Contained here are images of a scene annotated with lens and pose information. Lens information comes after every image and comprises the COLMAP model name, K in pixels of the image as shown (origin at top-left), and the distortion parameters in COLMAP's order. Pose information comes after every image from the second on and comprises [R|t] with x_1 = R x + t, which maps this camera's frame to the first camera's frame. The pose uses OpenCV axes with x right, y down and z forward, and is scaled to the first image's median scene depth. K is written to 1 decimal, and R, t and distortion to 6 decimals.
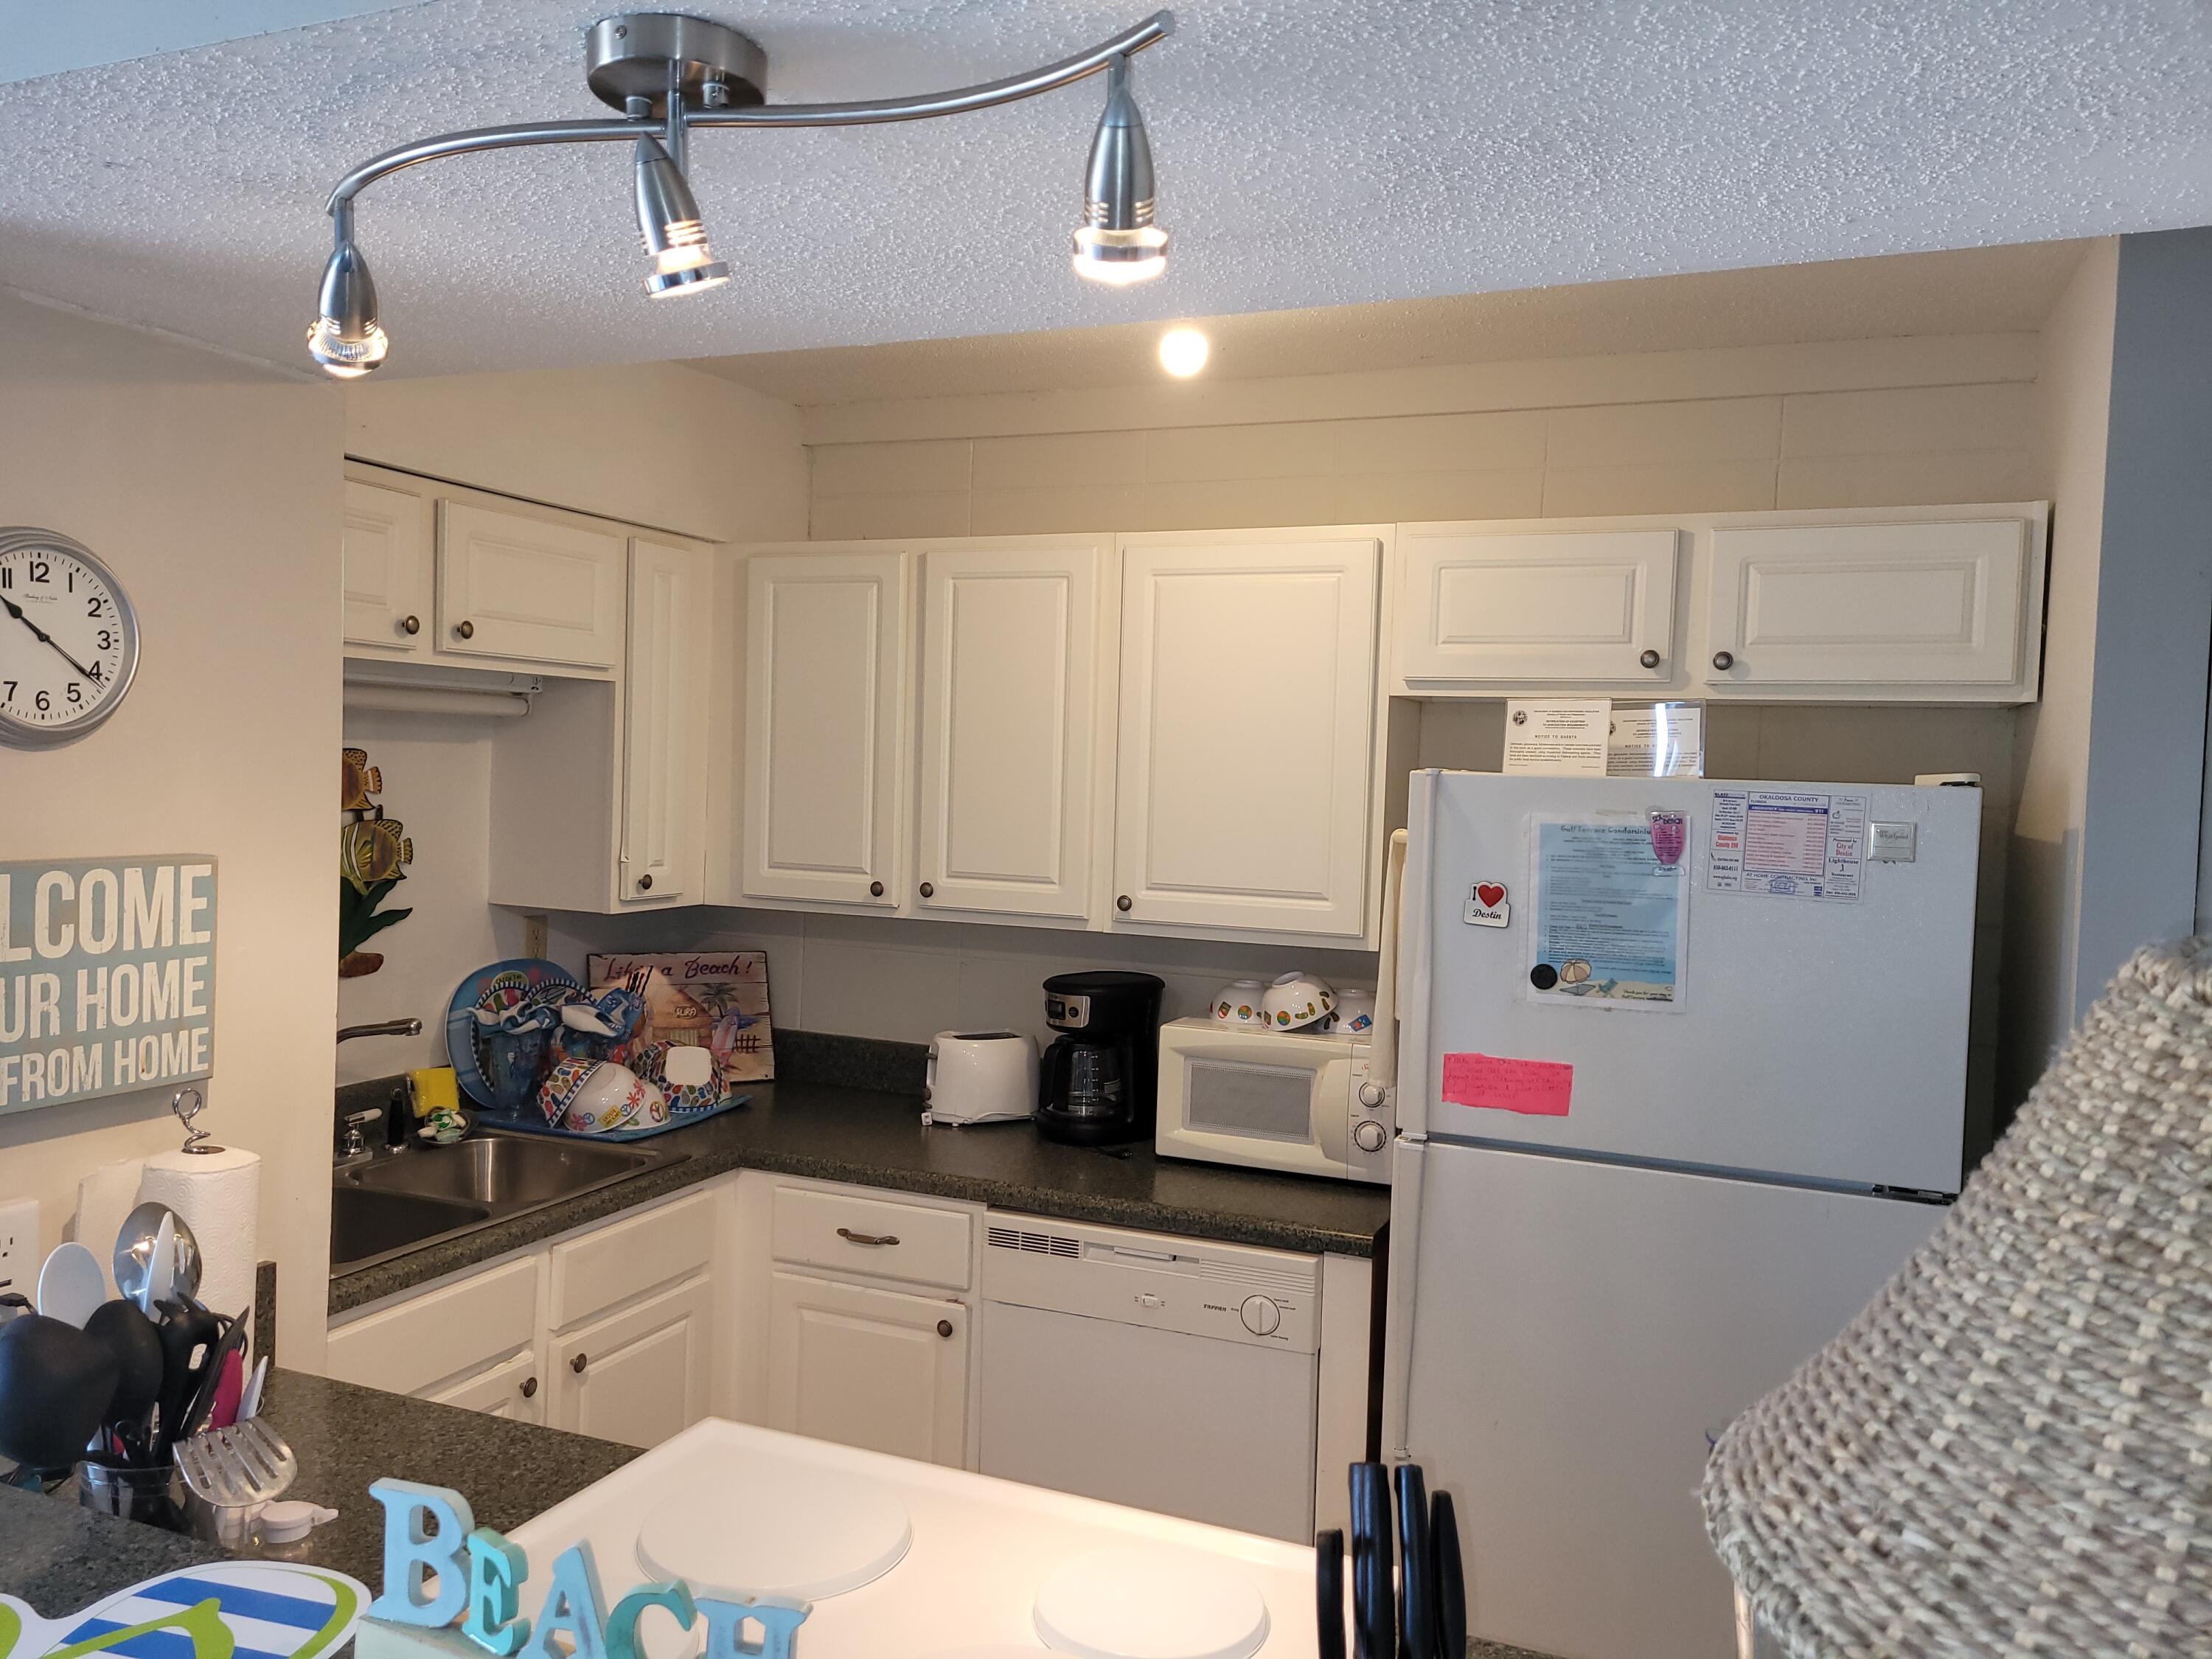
lens RADIAL K [[1685.9, 0, 1096.1], [0, 1685.9, 837.4], [0, 0, 1]] dist [0.065892, -0.062240]
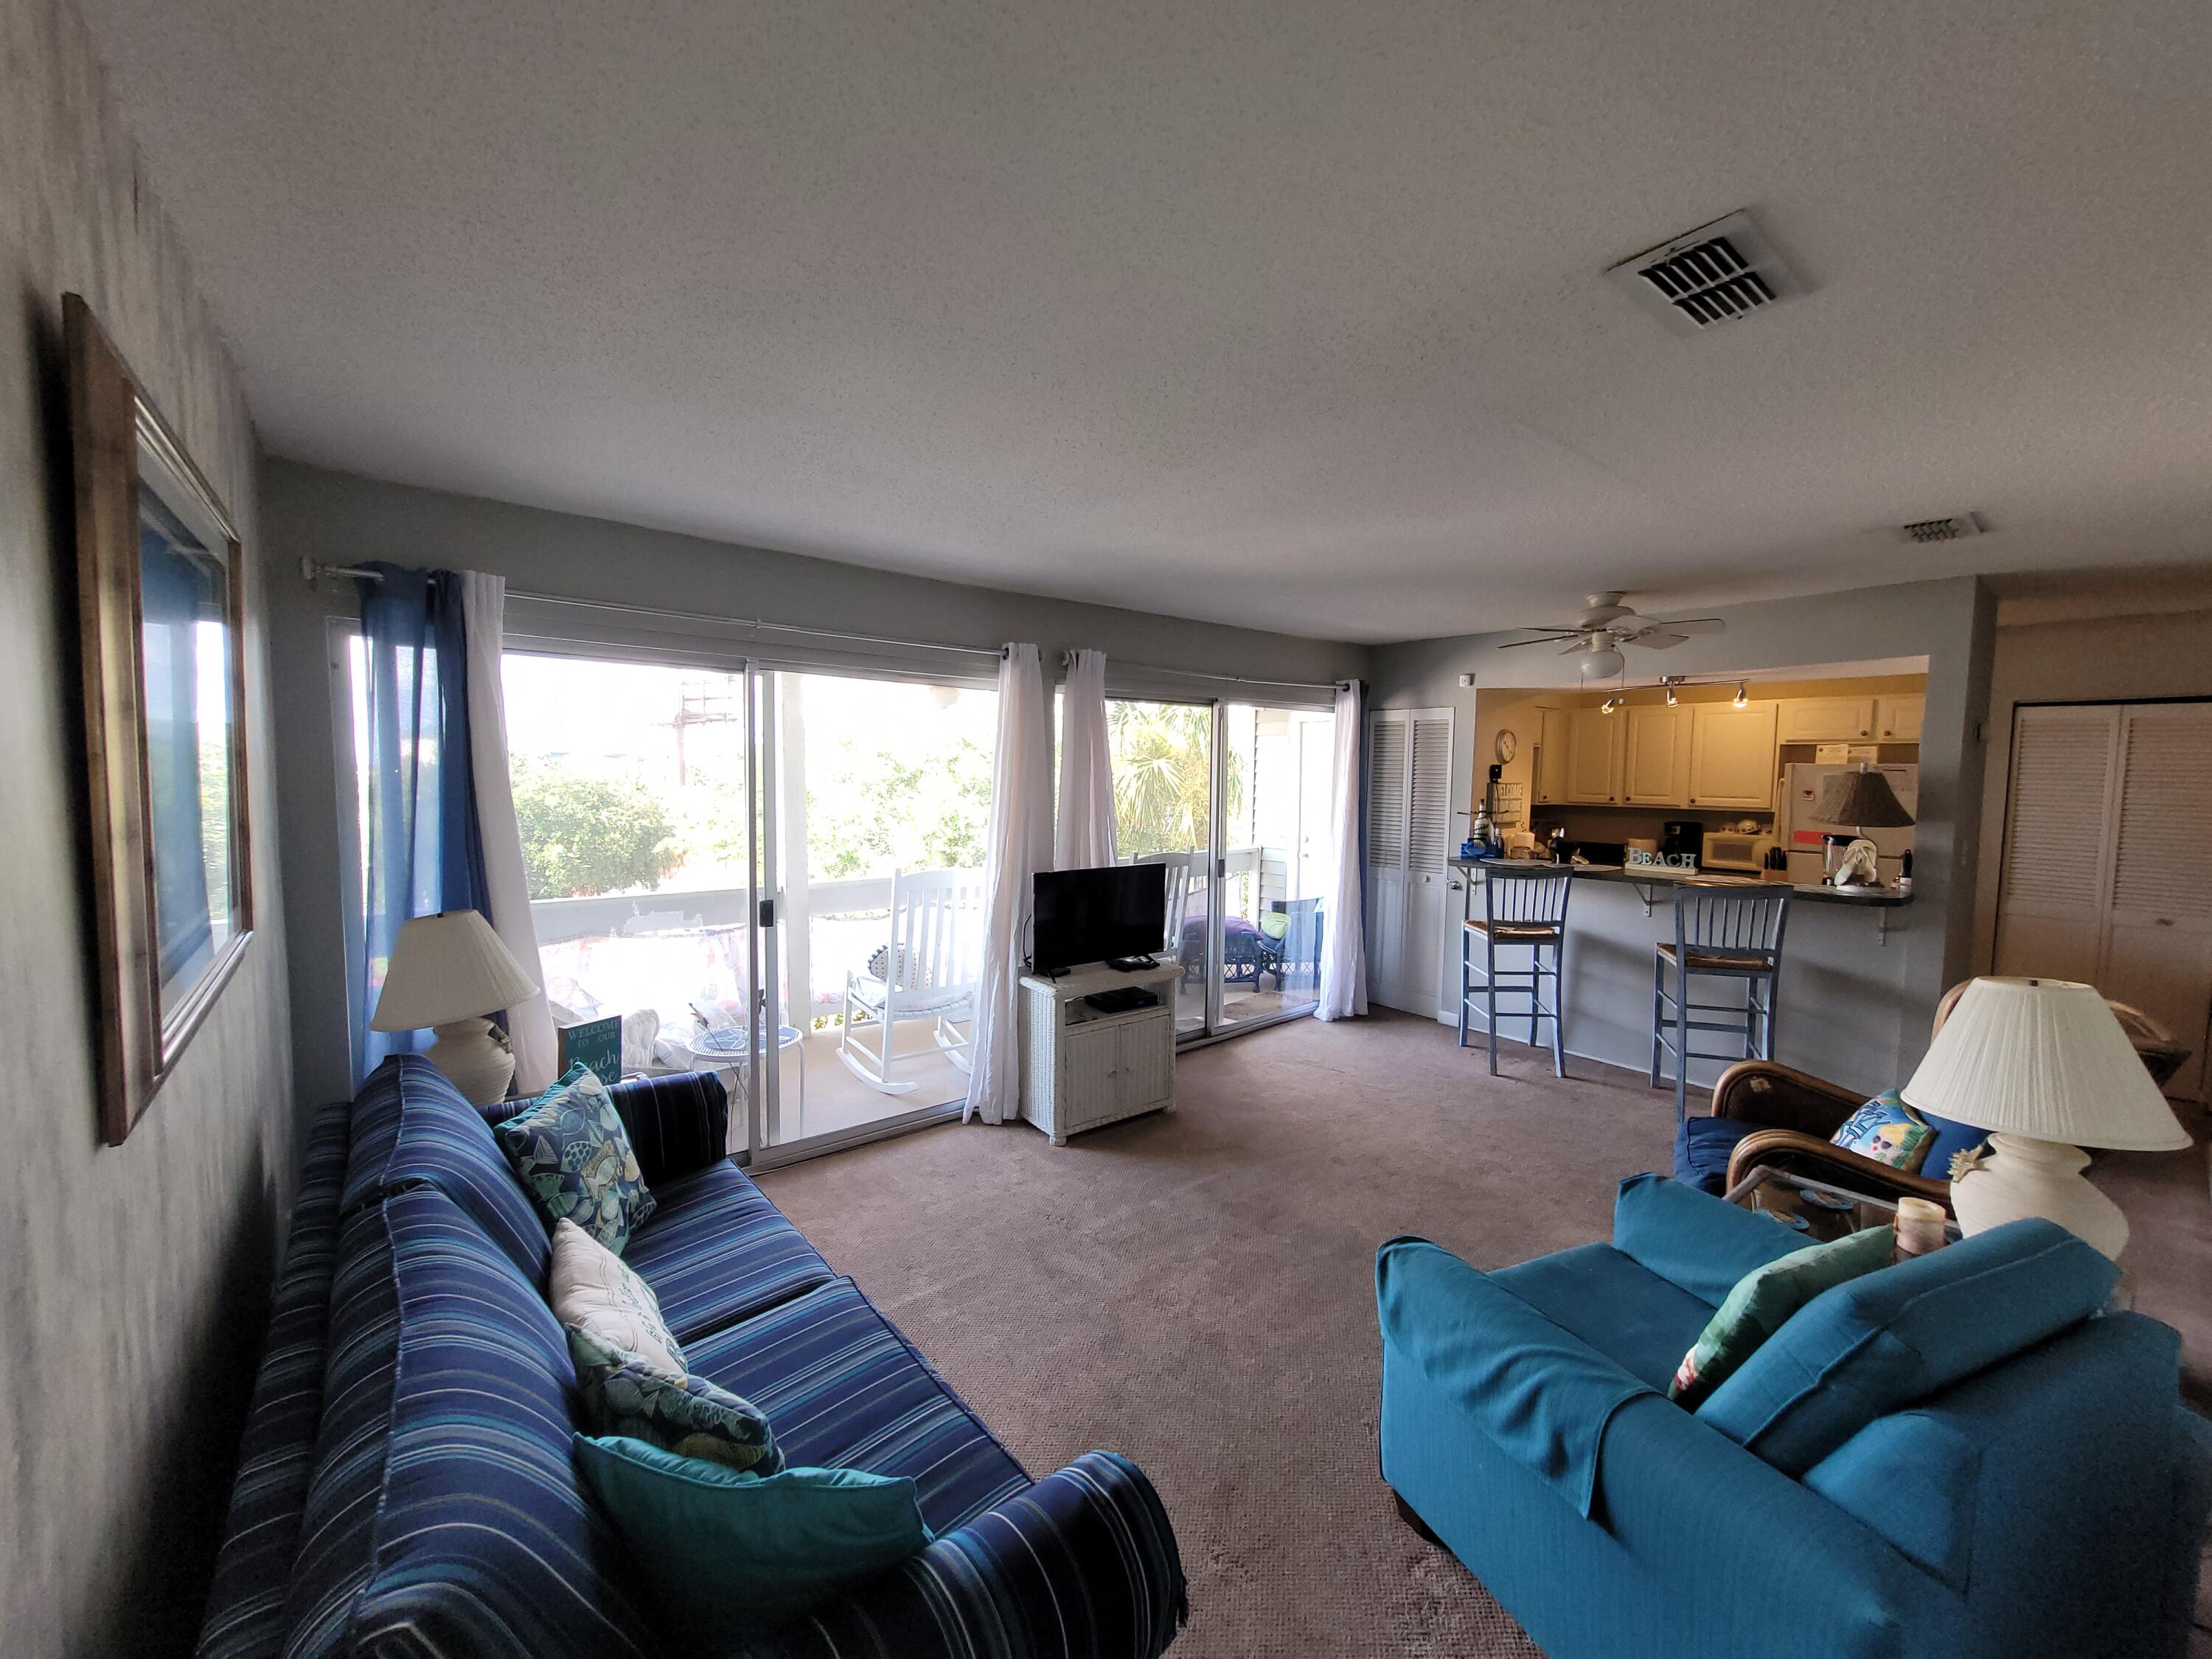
lens RADIAL K [[874.6, 0, 1098.8], [0, 874.6, 827.4], [0, 0, 1]] dist [0.001458, 0.000176]
pose [[0.880442, 0.008858, -0.474070, -0.256520], [-0.002715, 0.999903, 0.013641, 0.085573], [0.474145, -0.010723, 0.880381, -1.561376]]
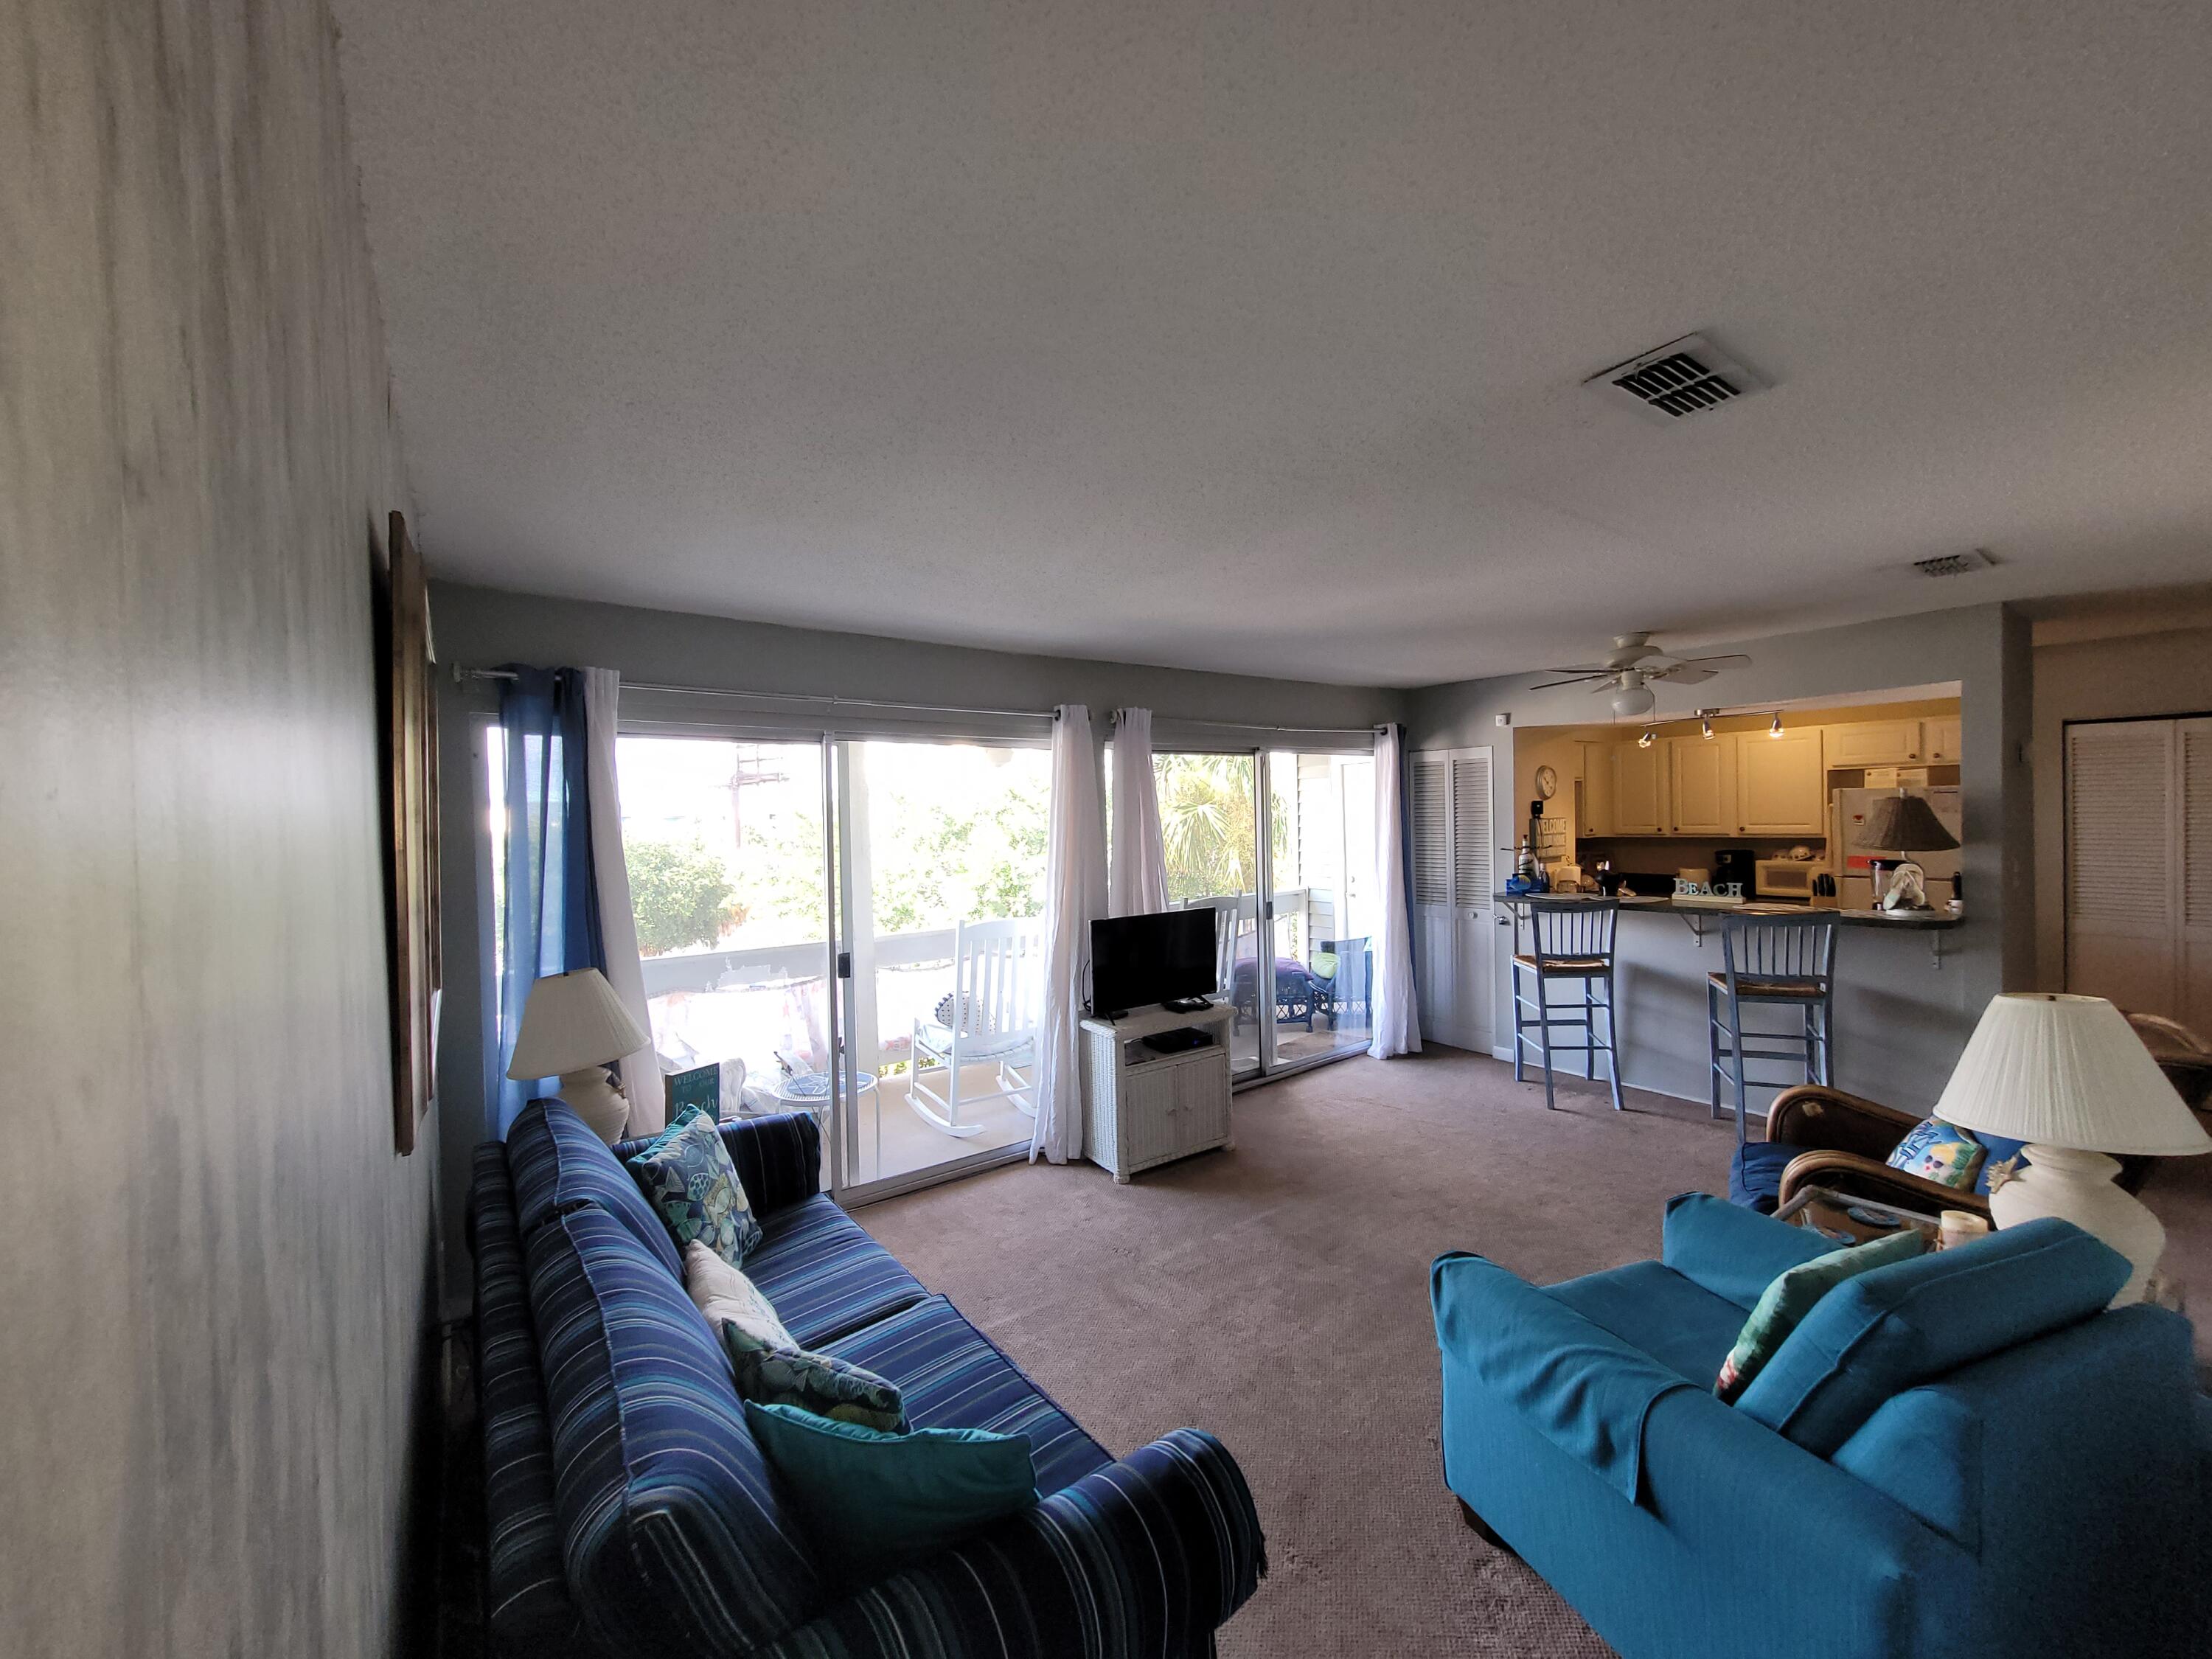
lens RADIAL K [[874.6, 0, 1098.8], [0, 874.6, 827.4], [0, 0, 1]] dist [0.001458, 0.000176]
pose [[0.854677, -0.045495, -0.517163, -0.228871], [0.029309, 0.998792, -0.039428, 0.079909], [0.518332, 0.018541, 0.854978, -1.635484]]
